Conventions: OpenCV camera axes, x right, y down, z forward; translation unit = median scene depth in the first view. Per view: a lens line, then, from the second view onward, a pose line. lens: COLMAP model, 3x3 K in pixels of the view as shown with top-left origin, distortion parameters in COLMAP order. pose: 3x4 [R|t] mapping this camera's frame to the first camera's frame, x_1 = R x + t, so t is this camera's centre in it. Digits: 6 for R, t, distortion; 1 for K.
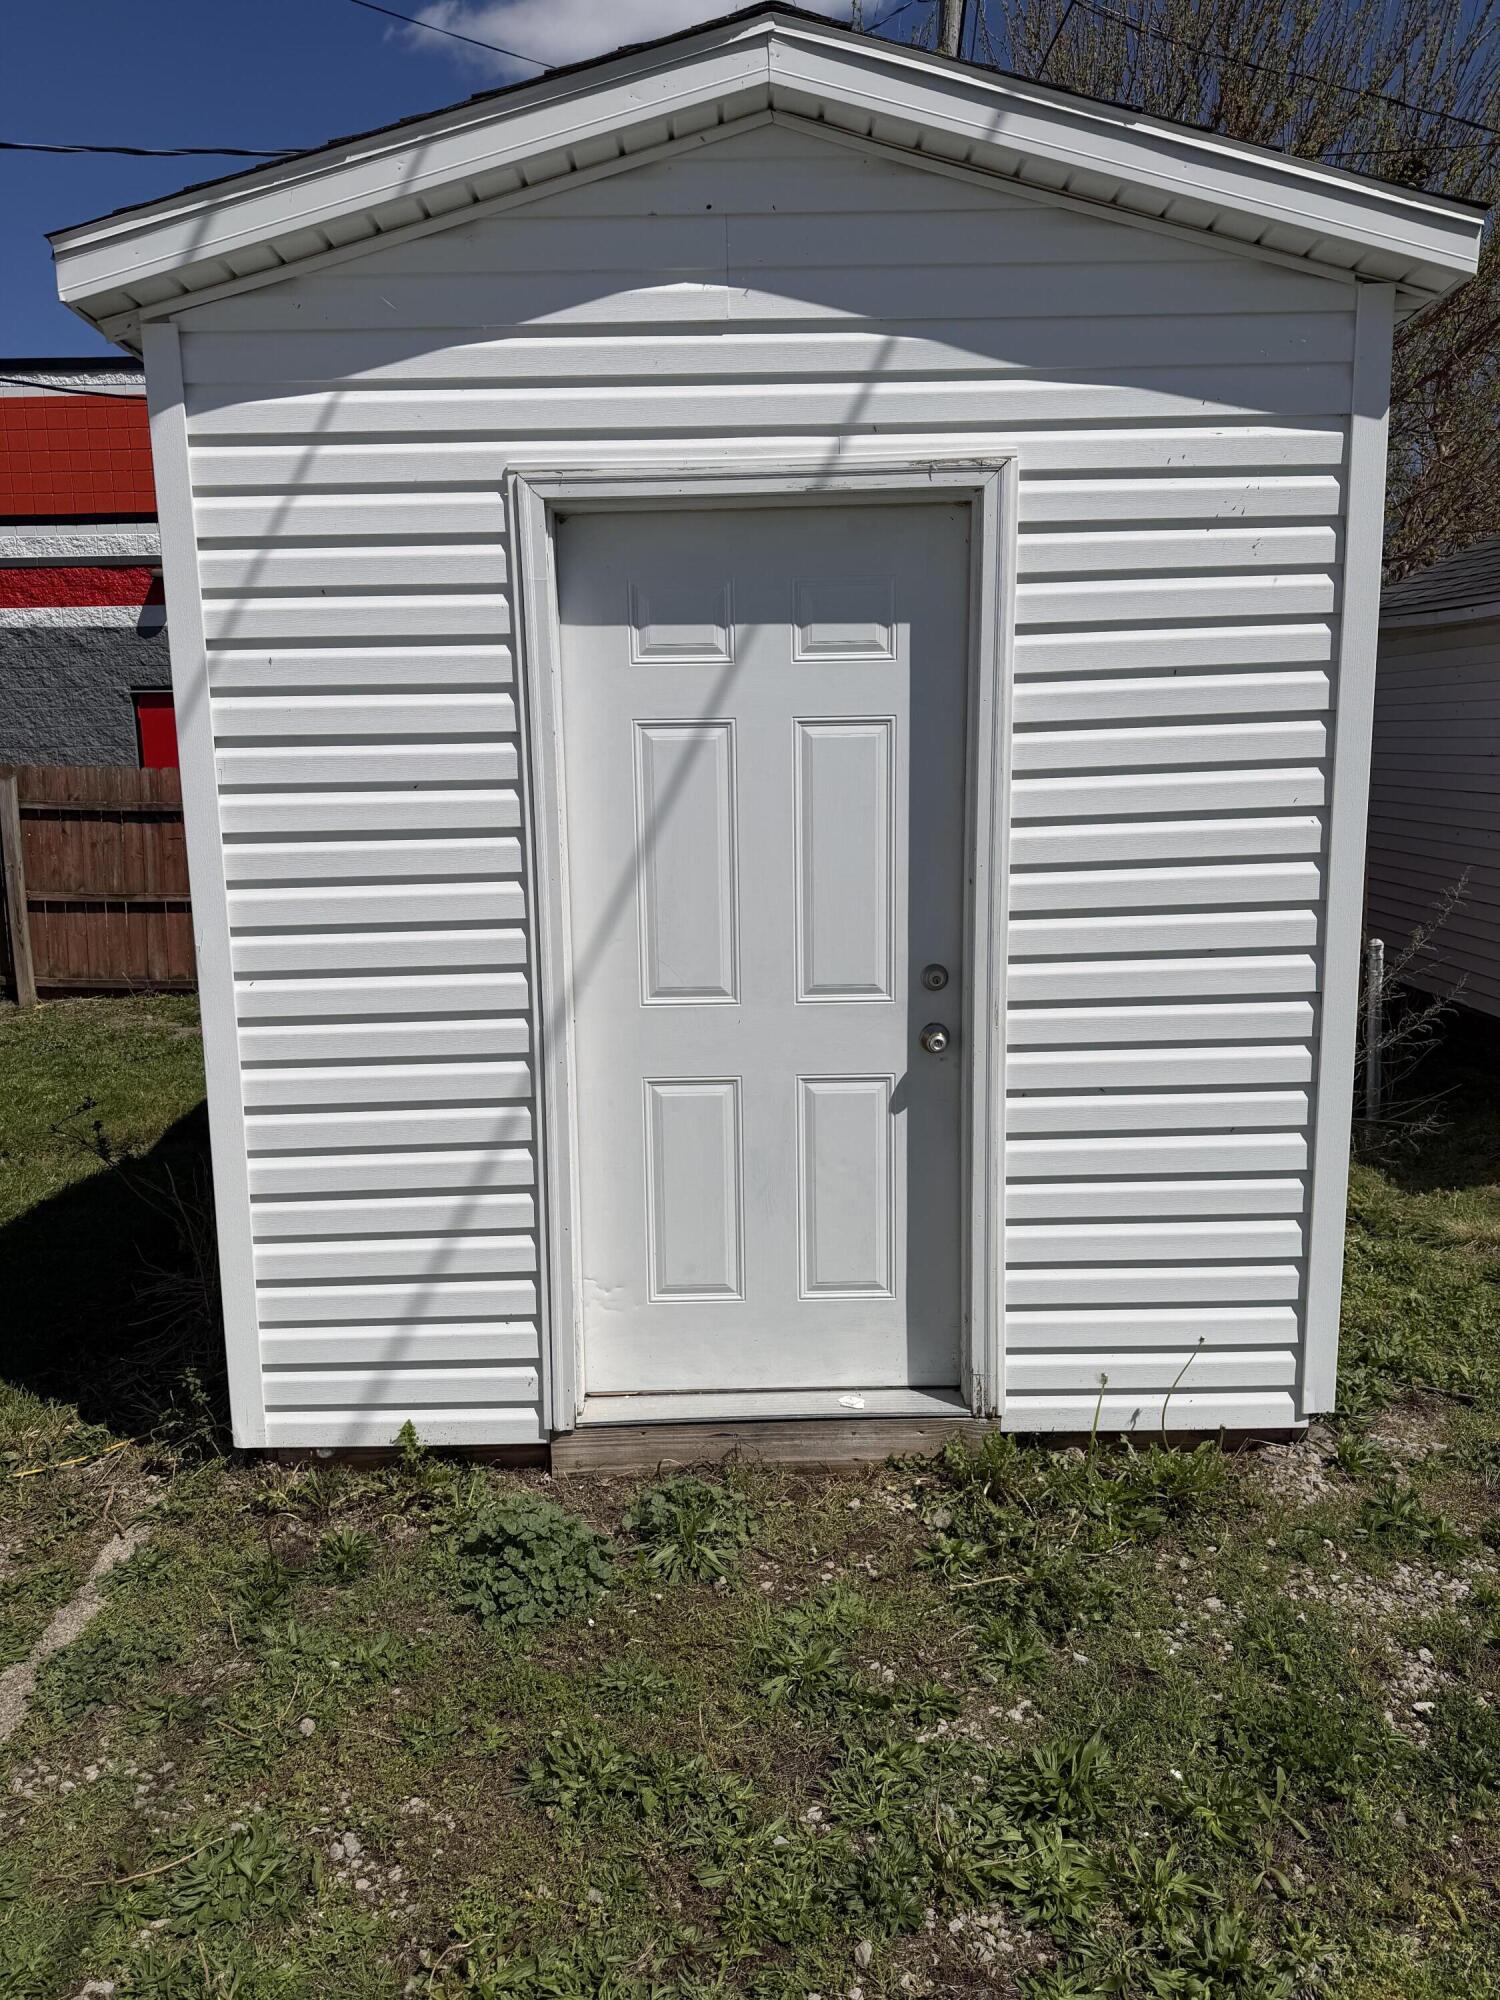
lens RADIAL K [[1432.5, 0, 750.0], [0, 1432.5, 1000.0], [0, 0, 1]] dist [-0.001983, -0.001051]
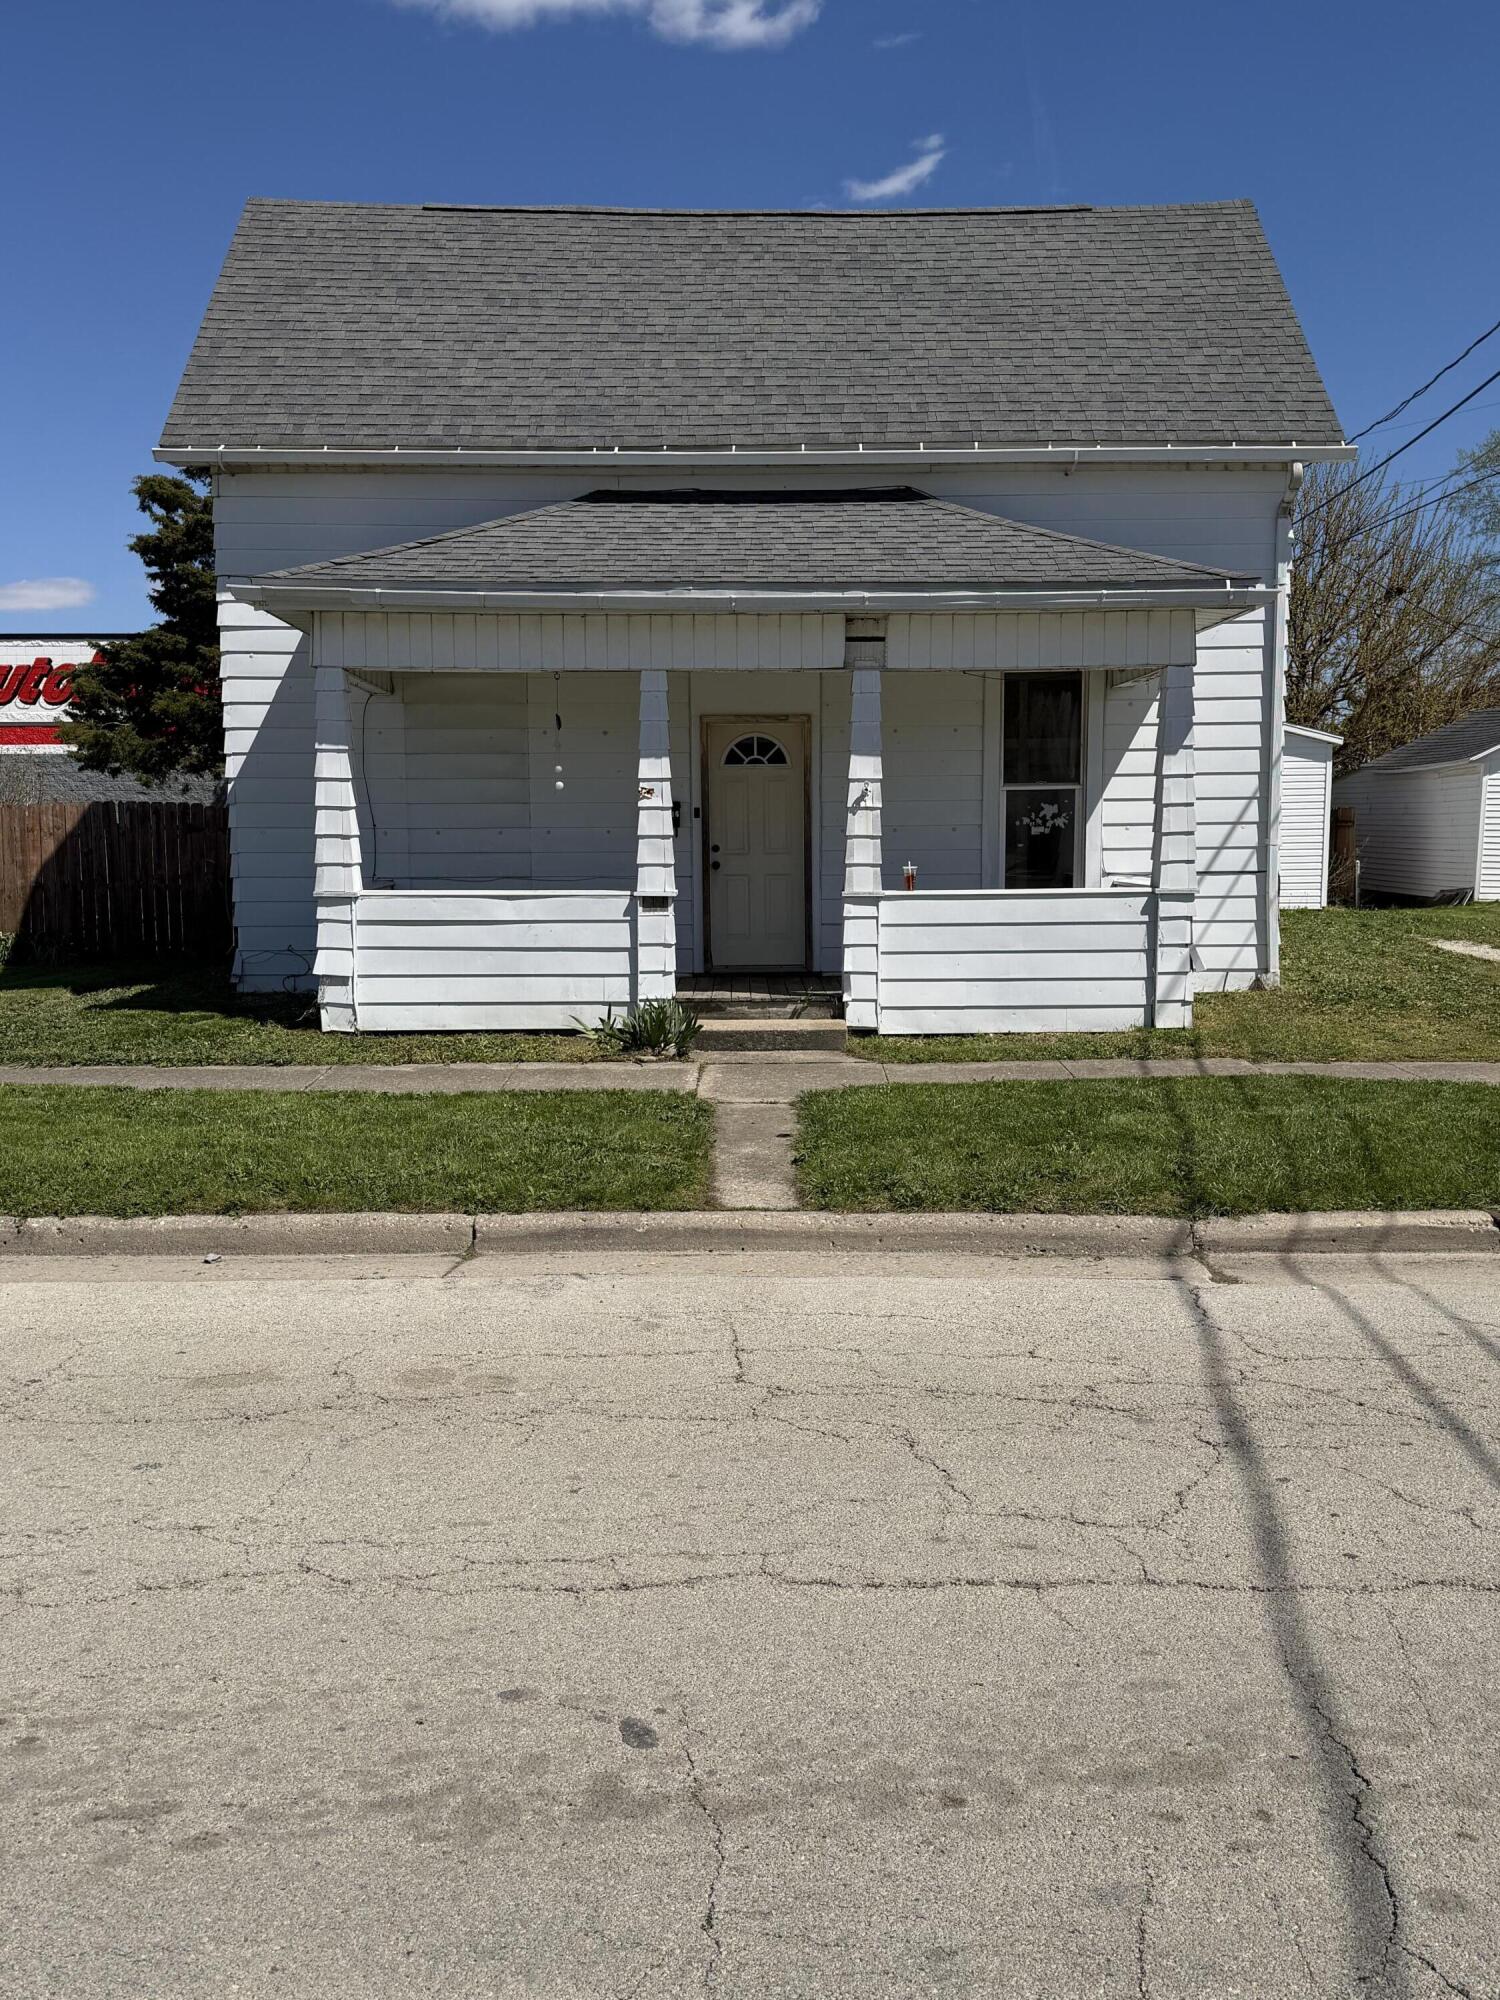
lens RADIAL K [[1675.0, 0, 750.0], [0, 1675.0, 1000.0], [0, 0, 1]] dist [0.118873, -0.005458]
pose [[0.999737, 0.017407, -0.014905, -2.223115], [-0.018449, 0.997167, -0.072928, 1.399128], [0.013593, 0.073184, 0.997226, -7.125094]]
